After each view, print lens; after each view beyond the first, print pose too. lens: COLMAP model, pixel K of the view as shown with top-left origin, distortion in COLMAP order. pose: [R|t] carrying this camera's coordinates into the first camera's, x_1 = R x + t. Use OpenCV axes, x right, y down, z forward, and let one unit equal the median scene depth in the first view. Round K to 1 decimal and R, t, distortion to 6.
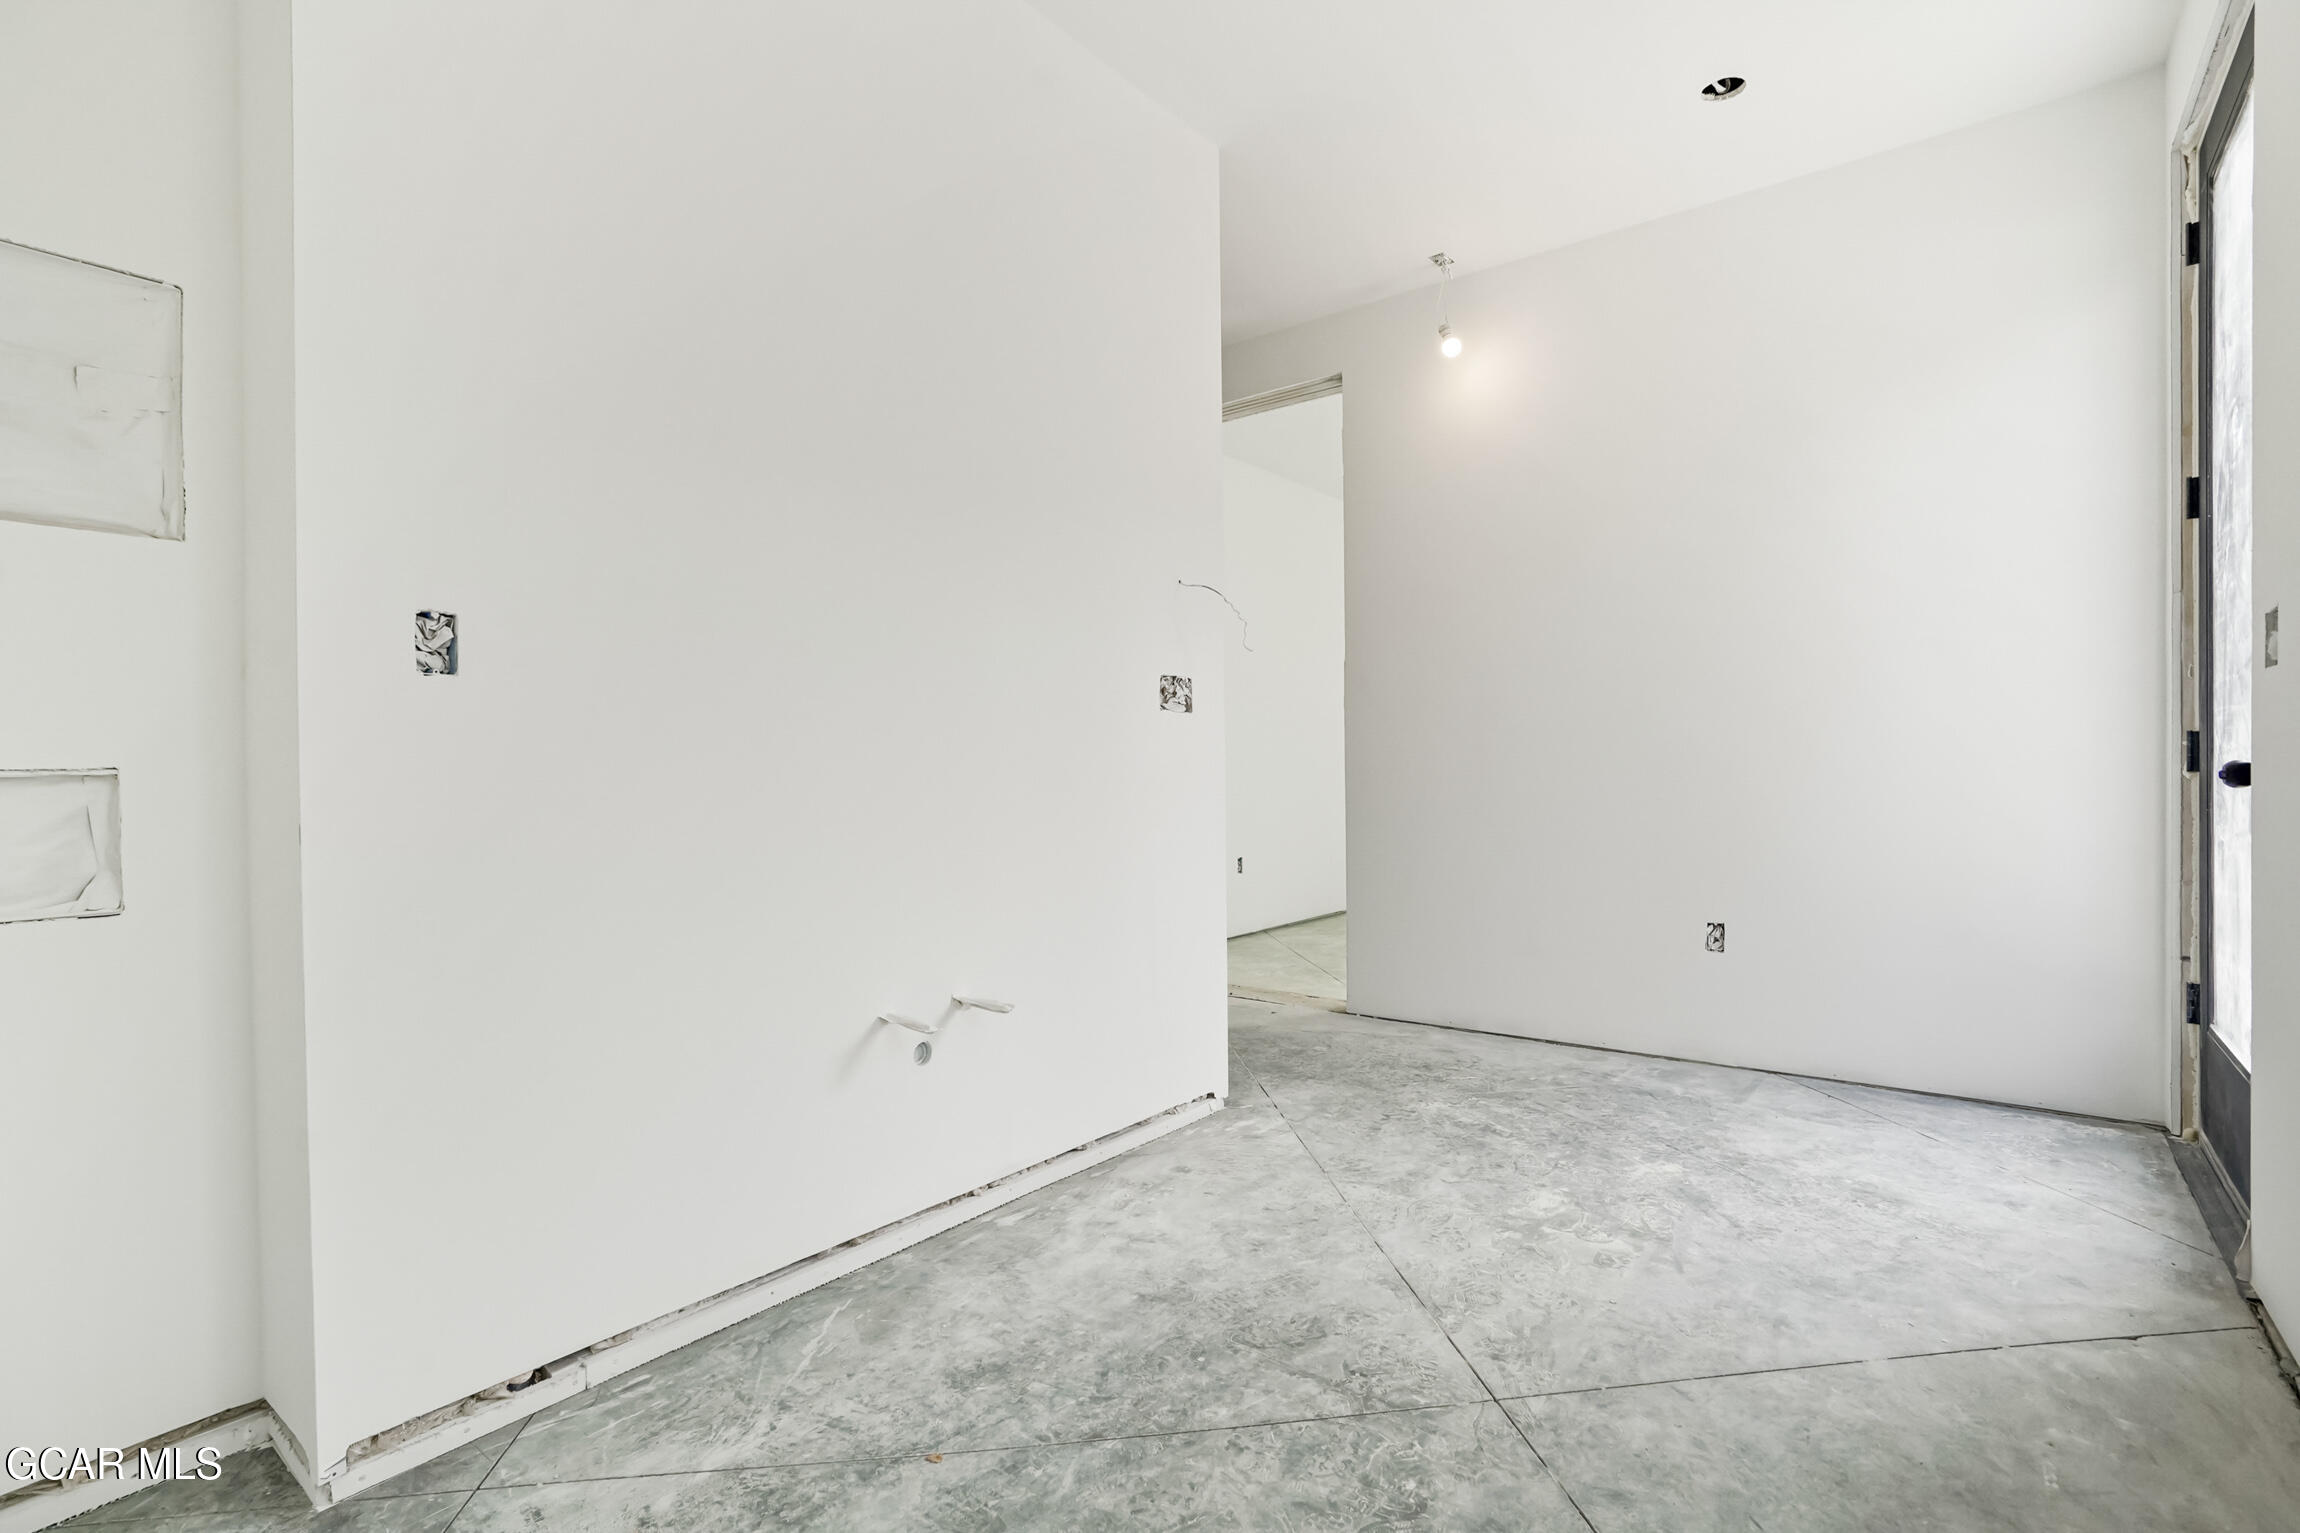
lens RADIAL K [[1090.6, 0, 1147.1], [0, 1090.6, 773.7], [0, 0, 1]] dist [-0.022693, 0.007012]
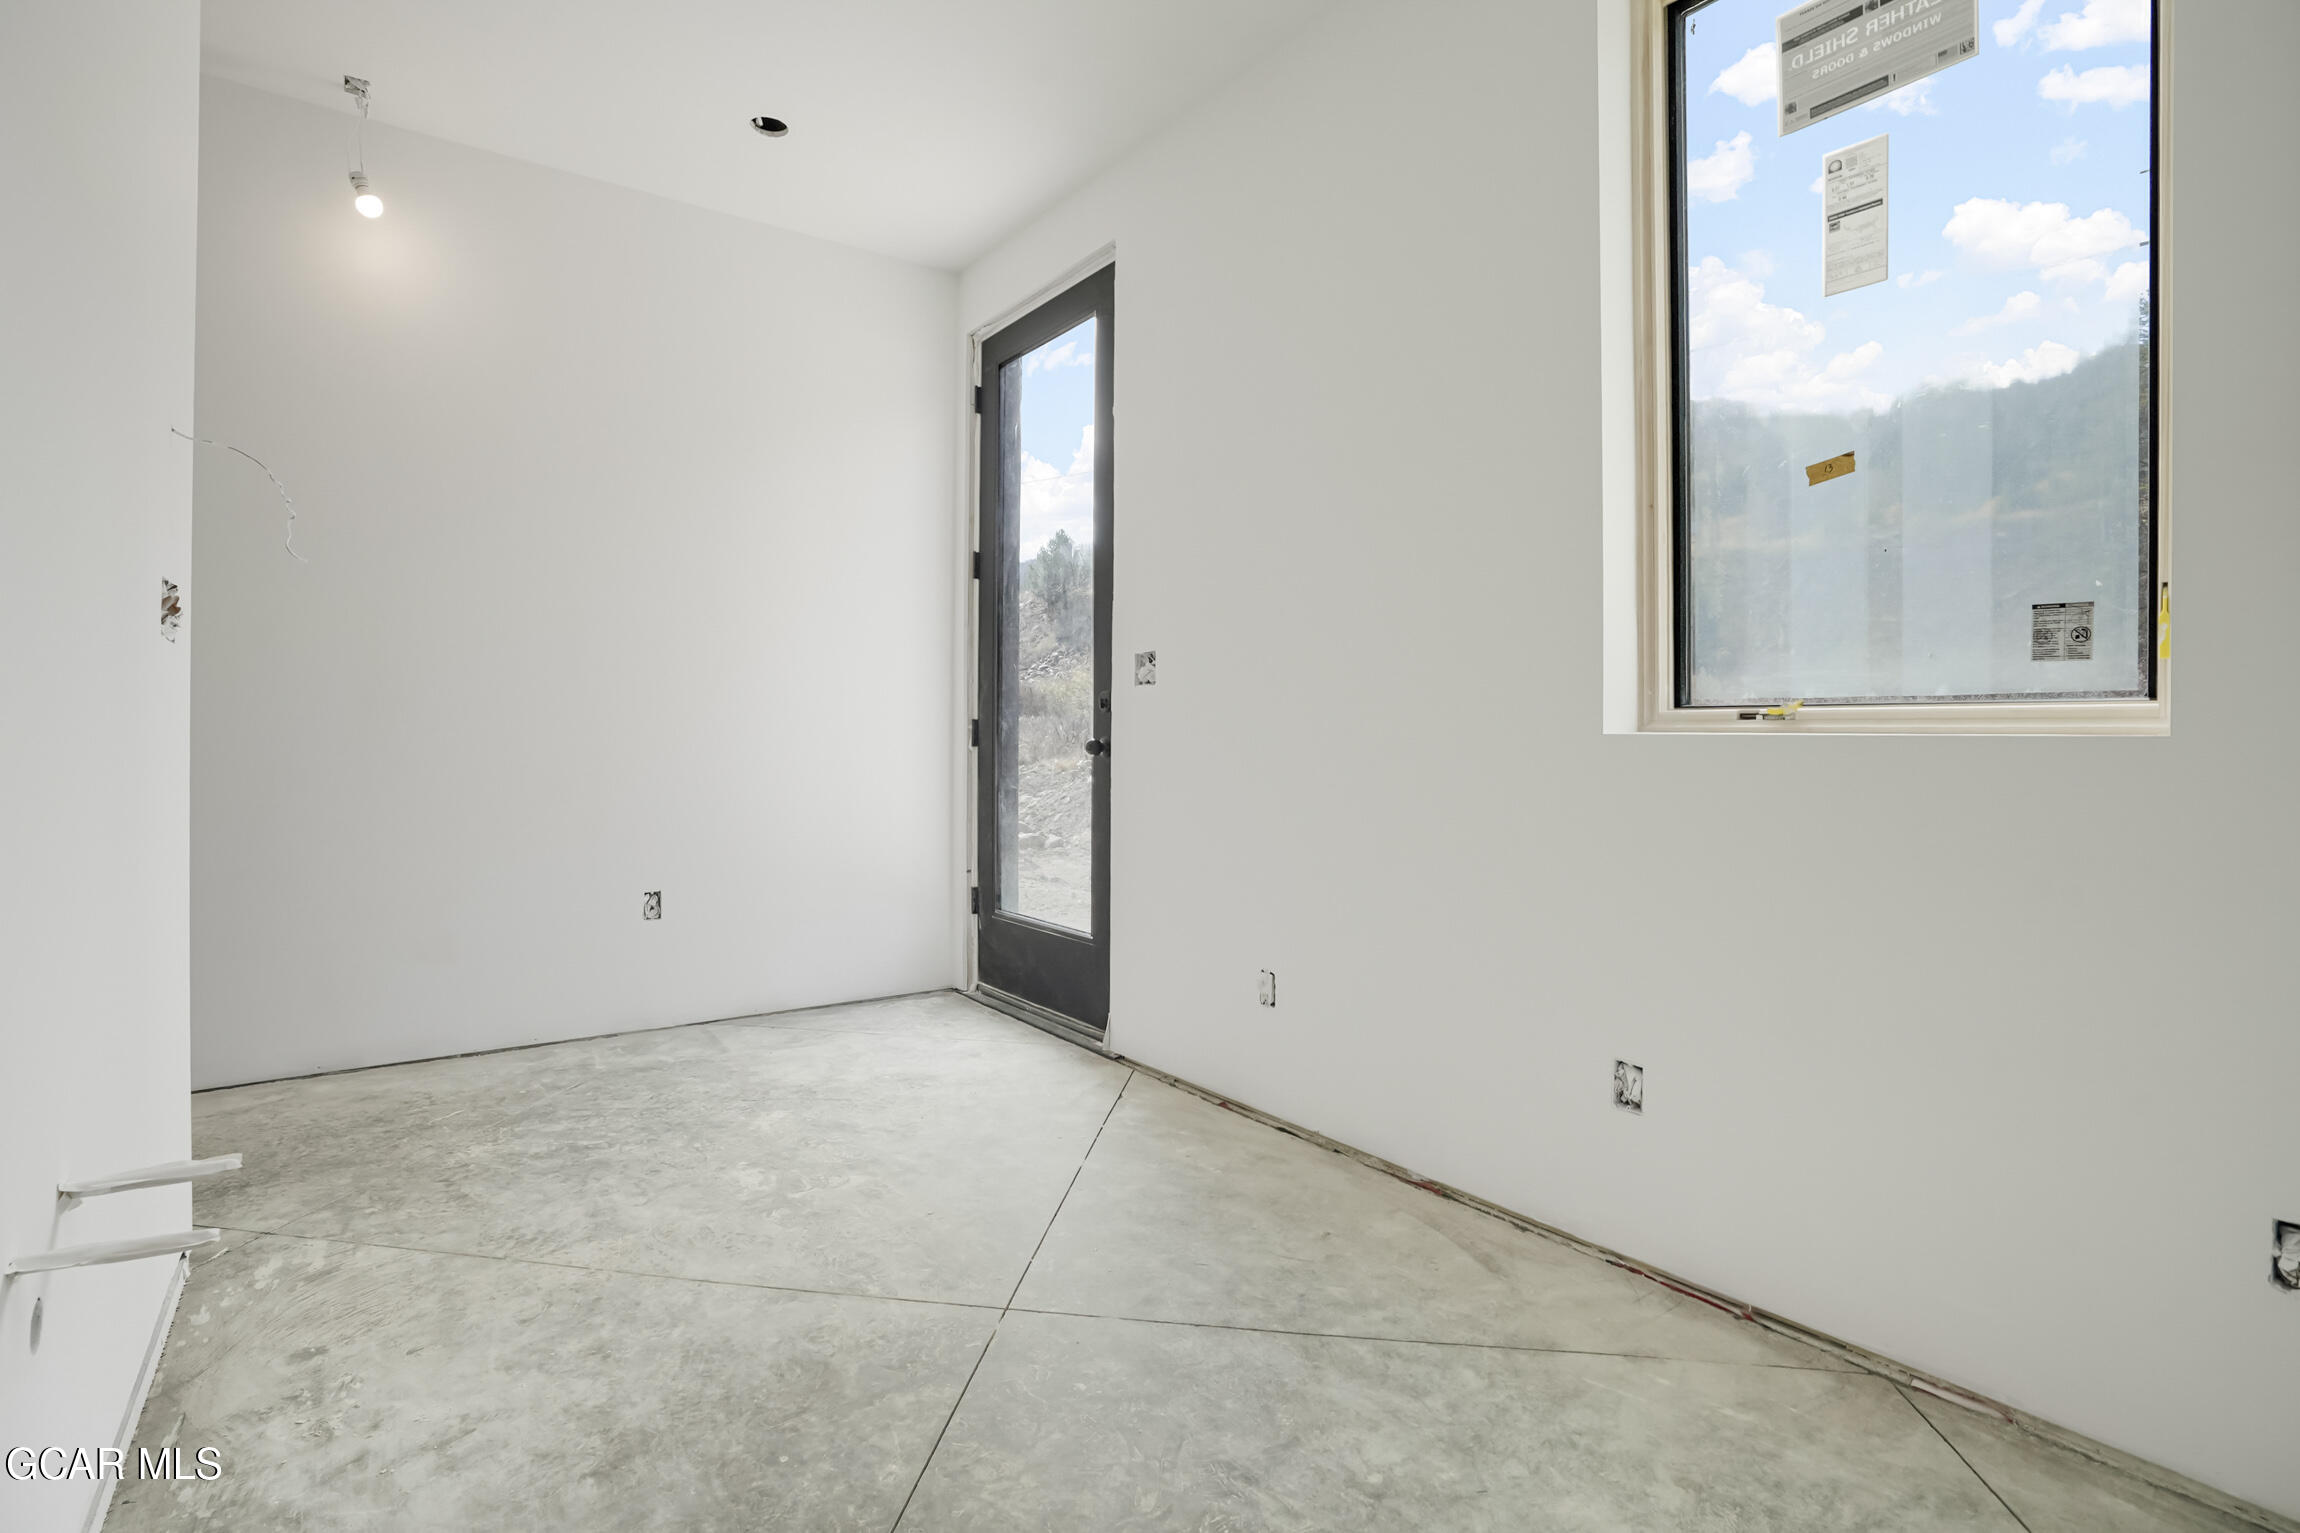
lens RADIAL K [[1090.6, 0, 1143.6], [0, 1090.6, 727.7], [0, 0, 1]] dist [-0.022693, 0.007012]
pose [[0.269657, 0.028398, 0.962538, -0.445839], [-0.007756, 0.999597, -0.027318, 0.007548], [-0.962925, -0.000099, 0.269768, 0.345505]]
